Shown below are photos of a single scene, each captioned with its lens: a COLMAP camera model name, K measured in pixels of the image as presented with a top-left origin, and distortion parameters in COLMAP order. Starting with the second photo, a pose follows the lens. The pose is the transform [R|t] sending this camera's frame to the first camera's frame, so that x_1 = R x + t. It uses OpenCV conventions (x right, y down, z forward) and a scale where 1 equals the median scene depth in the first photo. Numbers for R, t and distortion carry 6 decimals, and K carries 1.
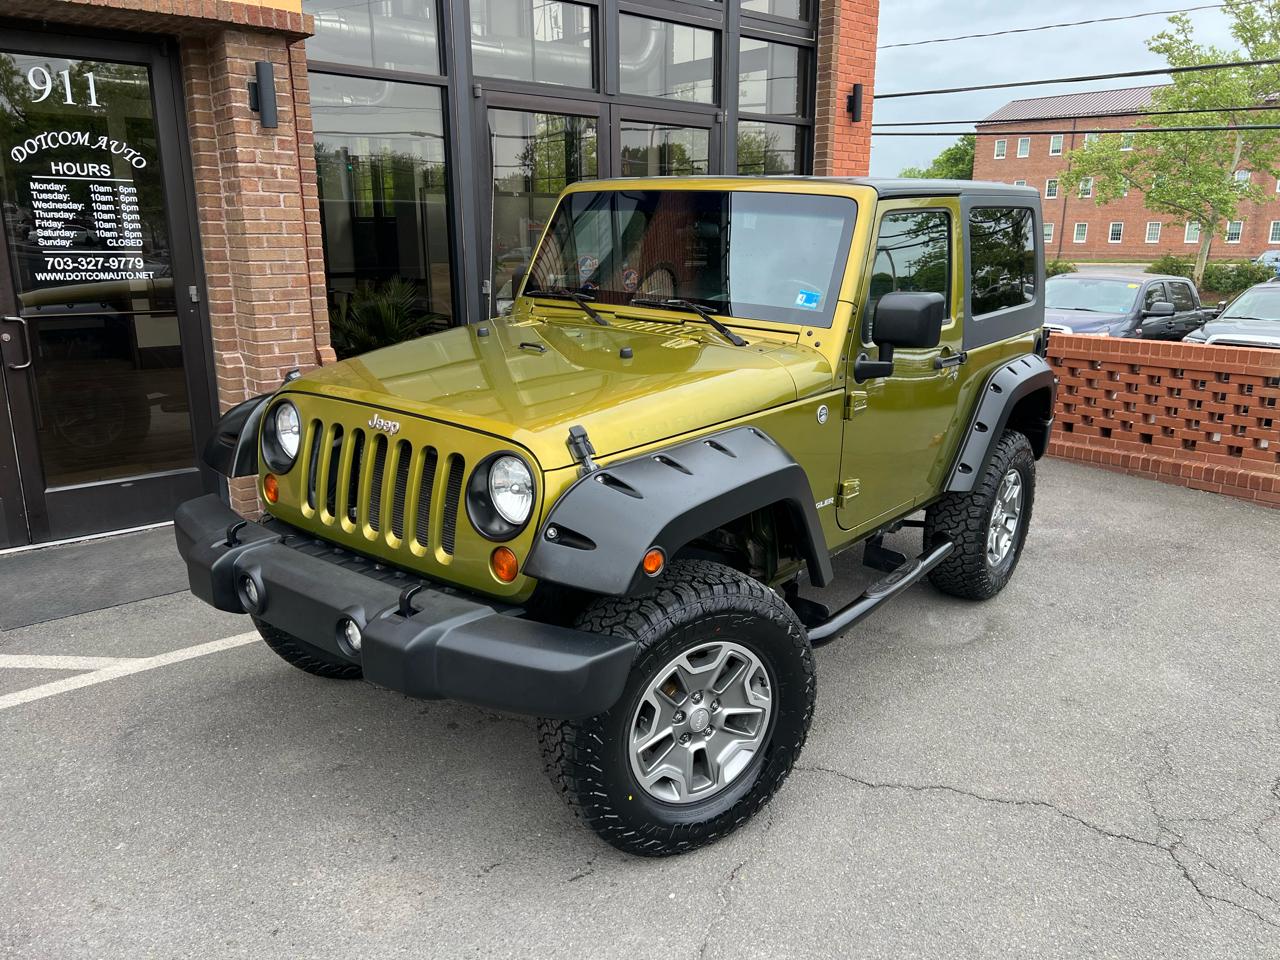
lens RADIAL K [[958.3, 0, 652.9], [0, 958.3, 483.6], [0, 0, 1]] dist [0.054182, -0.059752]
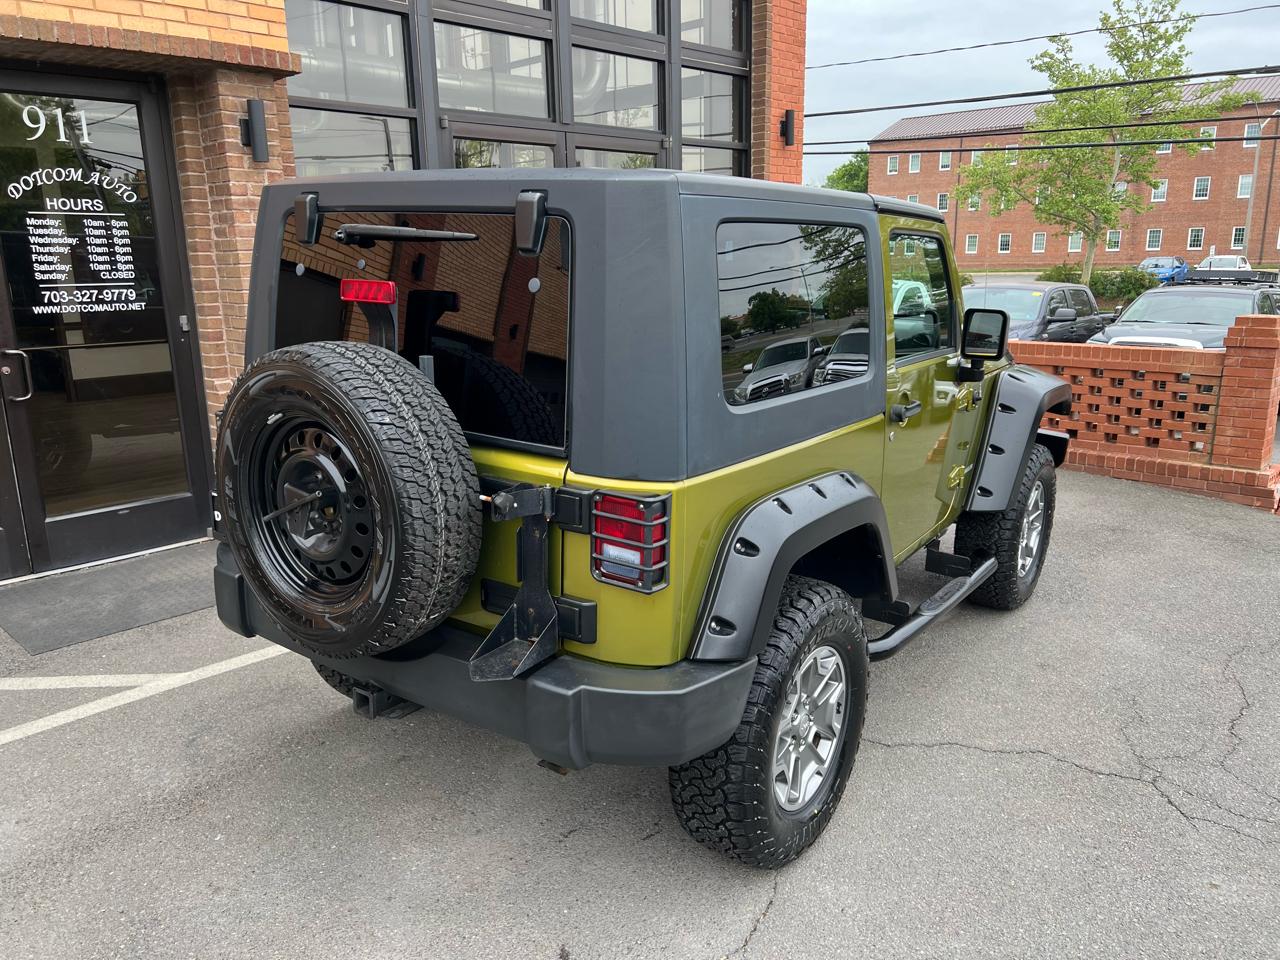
lens RADIAL K [[958.3, 0, 637.6], [0, 958.3, 487.1], [0, 0, 1]] dist [0.054182, -0.059752]
pose [[0.996366, -0.039069, 0.075691, -0.087293], [0.040158, 0.999110, -0.012912, 0.011106], [-0.075120, 0.015905, 0.997048, -0.061078]]
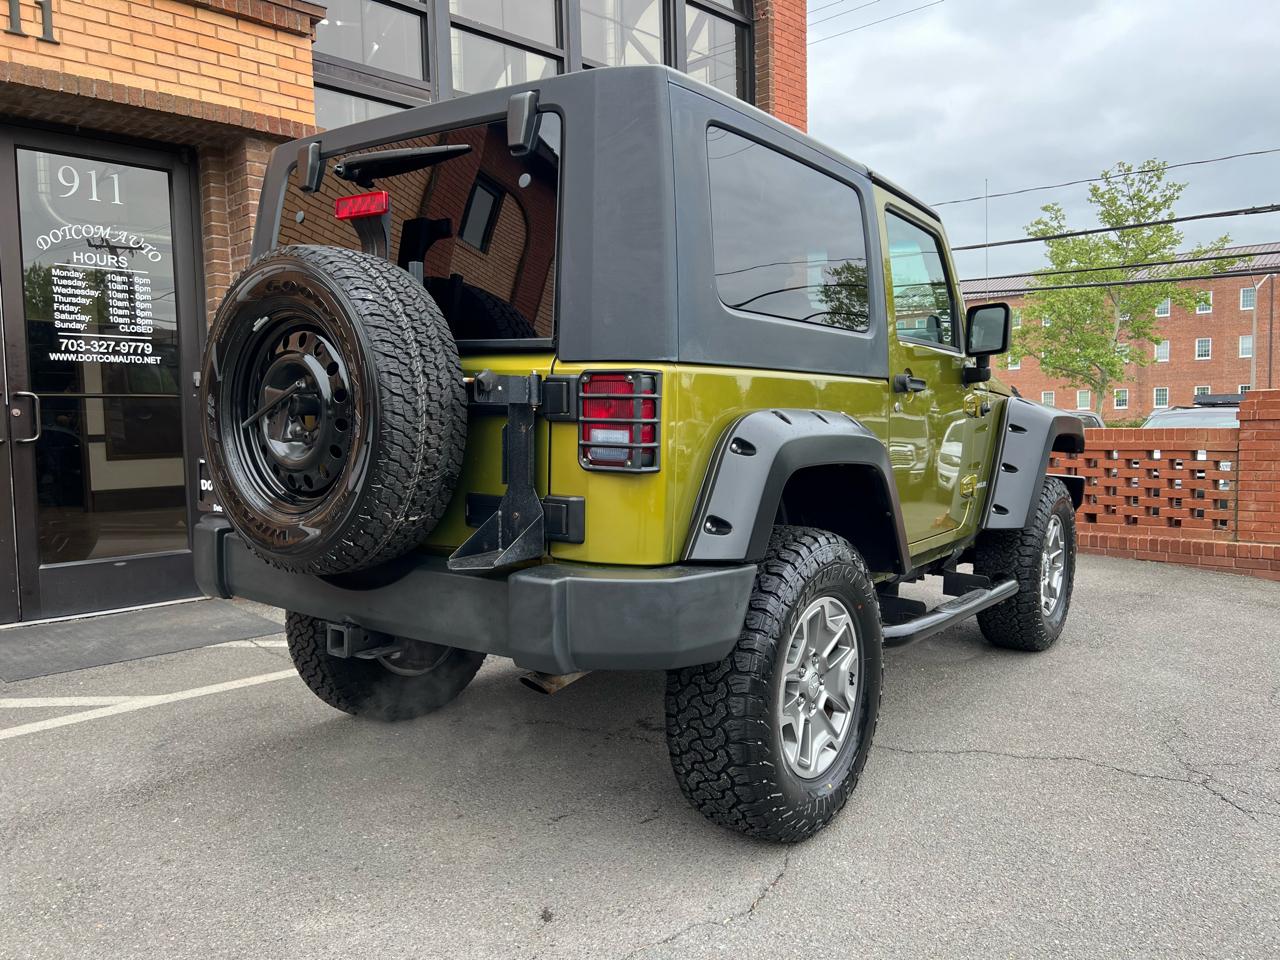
lens RADIAL K [[958.3, 0, 640.9], [0, 958.3, 481.2], [0, 0, 1]] dist [0.054182, -0.059752]
pose [[0.997442, -0.028364, 0.065610, -0.076909], [0.040138, 0.981775, -0.185762, 0.135109], [-0.059145, 0.187920, 0.980402, -0.029008]]
